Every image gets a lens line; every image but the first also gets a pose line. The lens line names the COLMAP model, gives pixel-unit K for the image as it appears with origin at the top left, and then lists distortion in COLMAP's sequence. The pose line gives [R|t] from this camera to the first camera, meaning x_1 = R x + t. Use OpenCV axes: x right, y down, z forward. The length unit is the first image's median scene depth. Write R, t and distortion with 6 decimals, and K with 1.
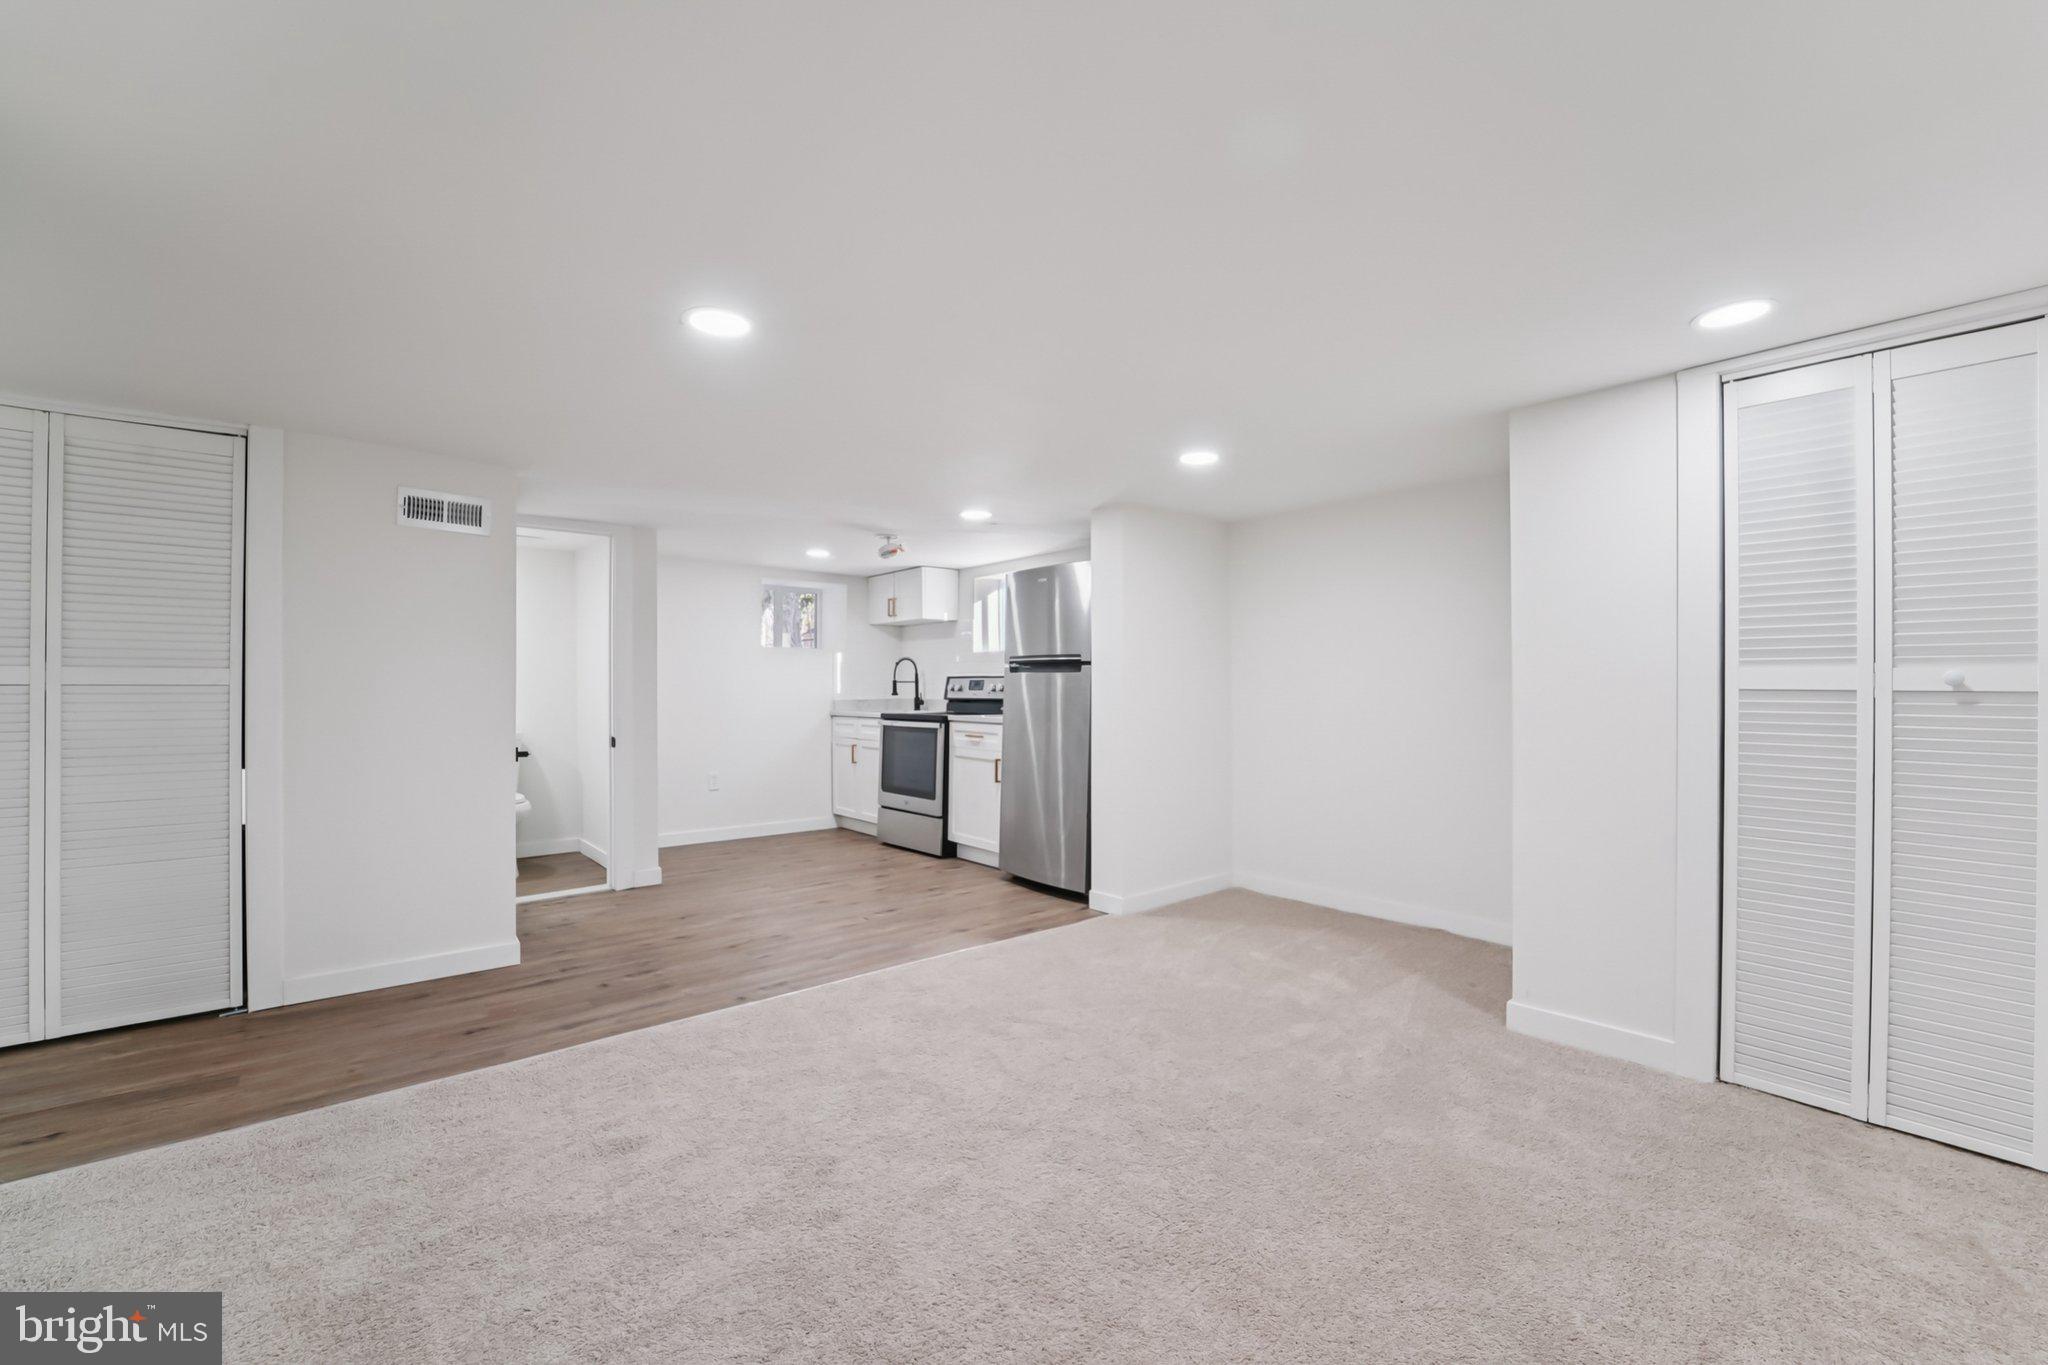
lens RADIAL K [[833.0, 0, 1029.7], [0, 833.0, 684.8], [0, 0, 1]] dist [-0.020299, 0.000350]
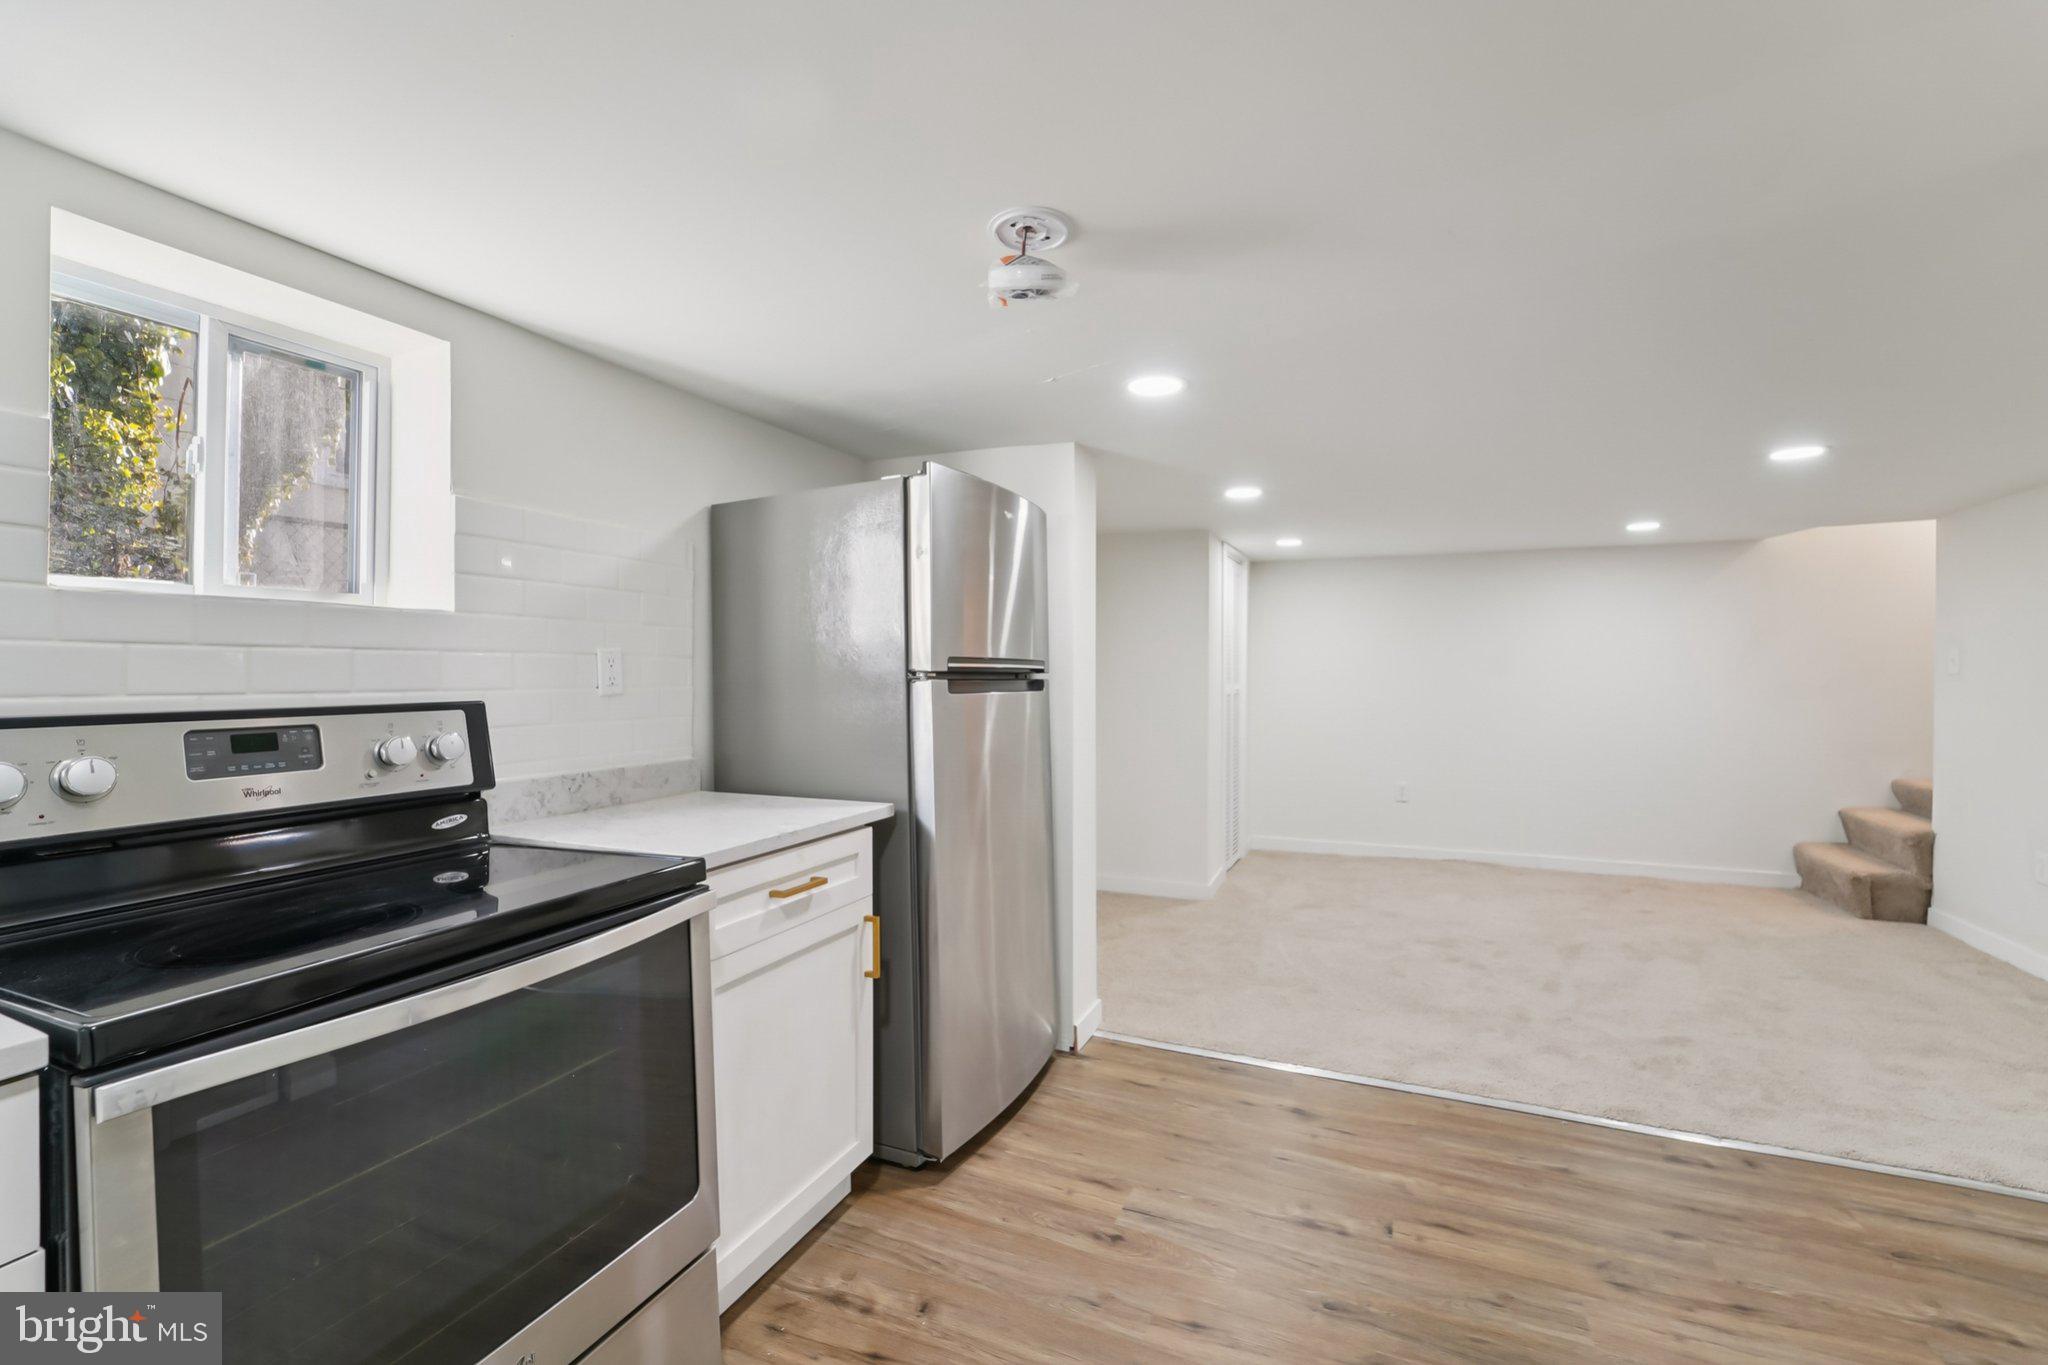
lens RADIAL K [[842.8, 0, 1032.3], [0, 842.8, 666.3], [0, 0, 1]] dist [-0.023146, 0.000052]
pose [[-0.440243, 0.005581, 0.897861, -0.390219], [-0.001353, 0.999975, -0.006879, -0.022883], [-0.897878, -0.004243, -0.440224, 1.022747]]
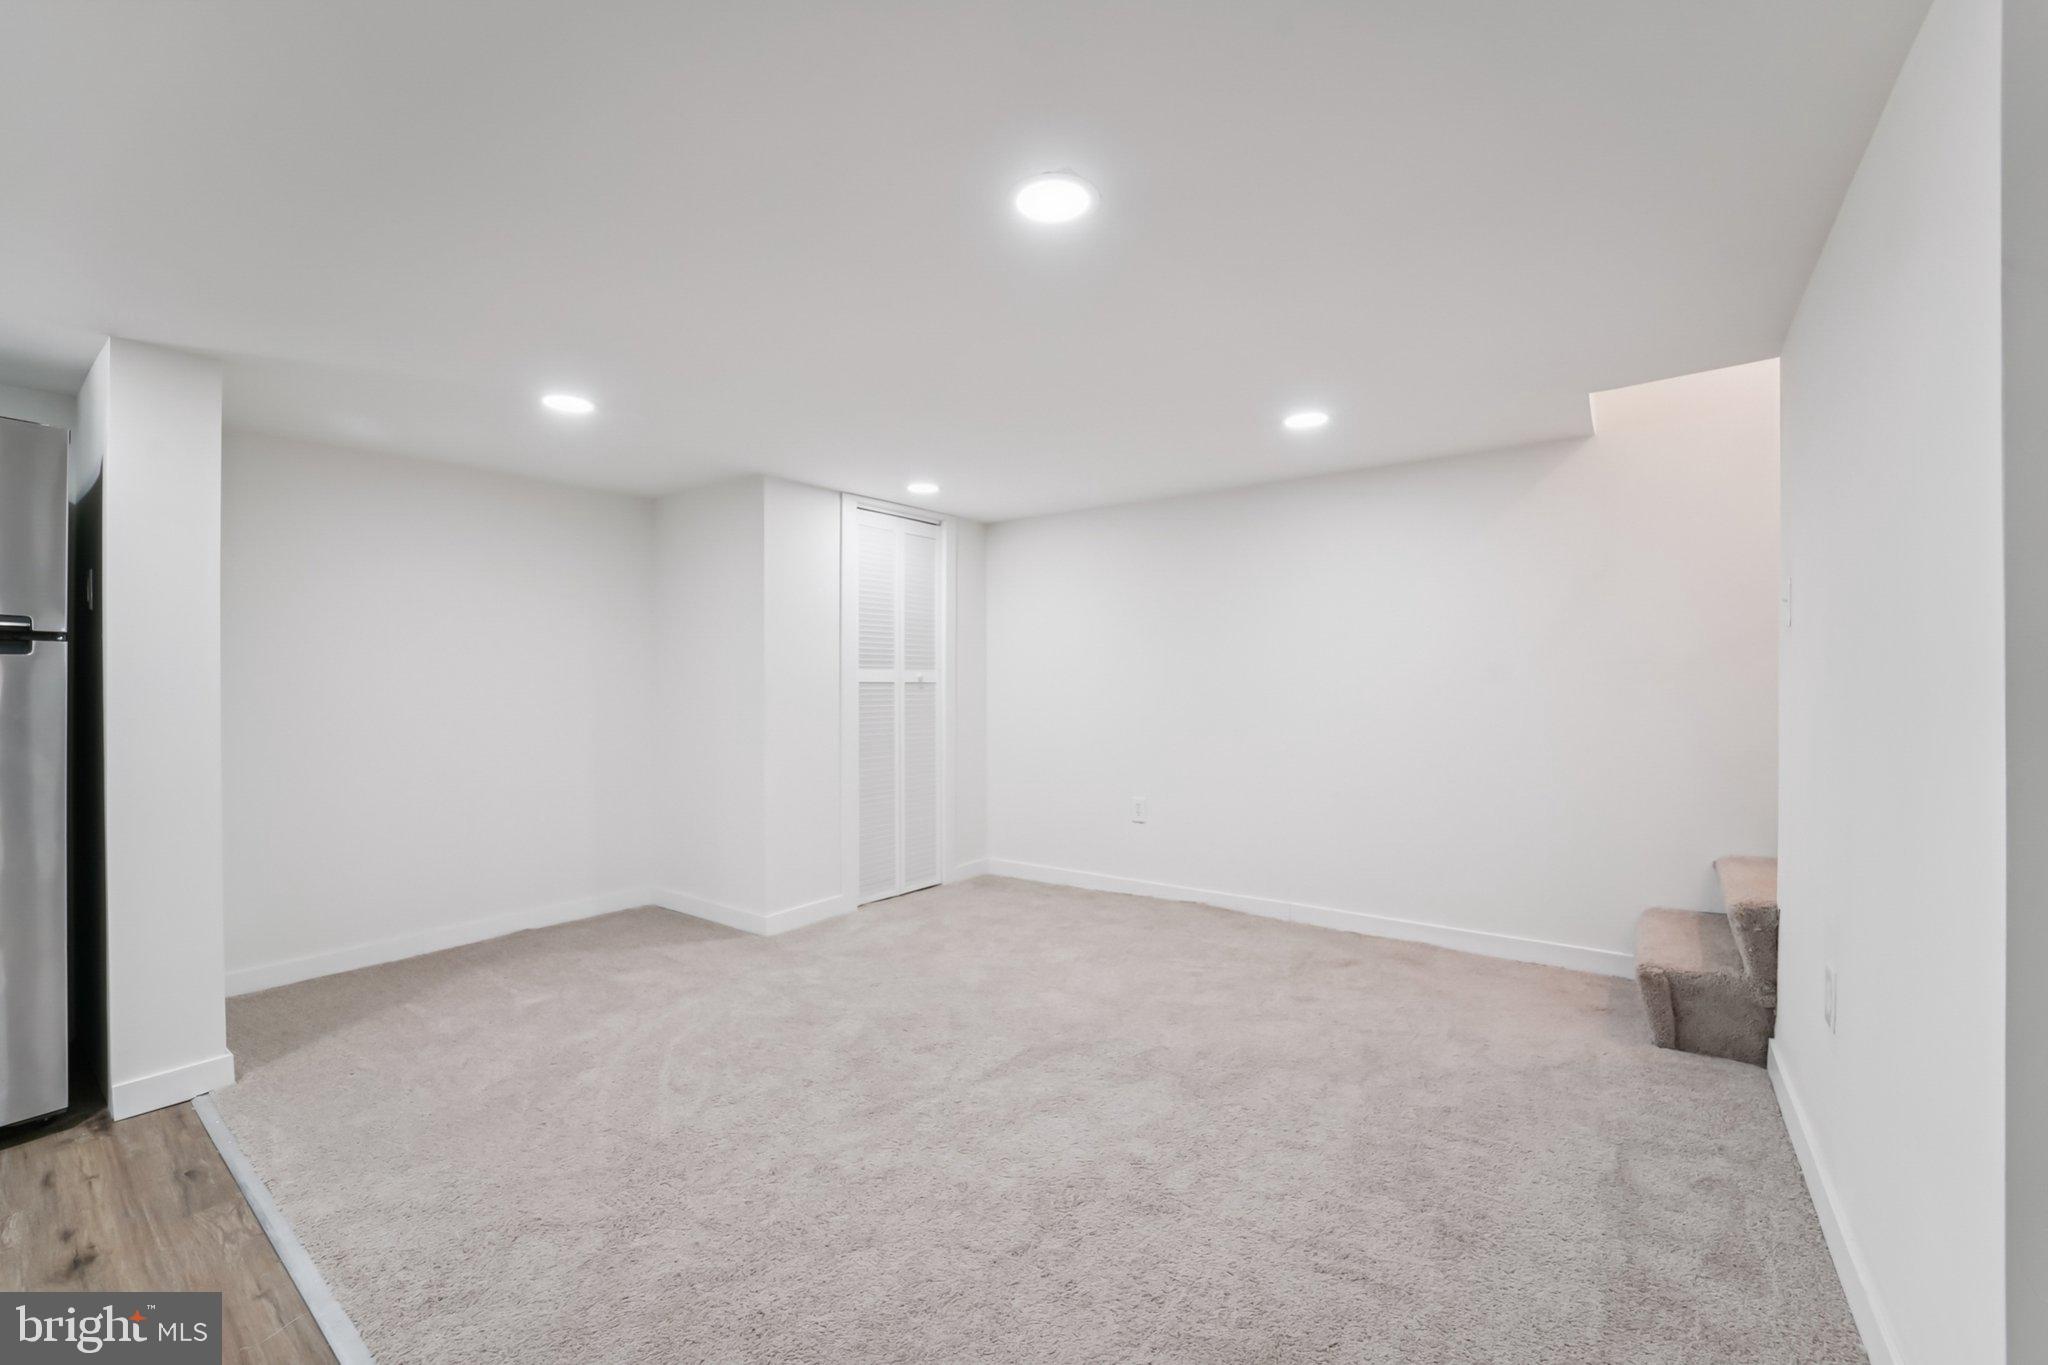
lens RADIAL K [[833.0, 0, 1029.7], [0, 833.0, 684.8], [0, 0, 1]] dist [-0.020299, 0.000350]
pose [[-0.223242, -0.002002, 0.974761, -0.408846], [0.003241, 0.999991, 0.002796, 0.002852], [-0.974758, 0.003784, -0.223234, 0.436935]]
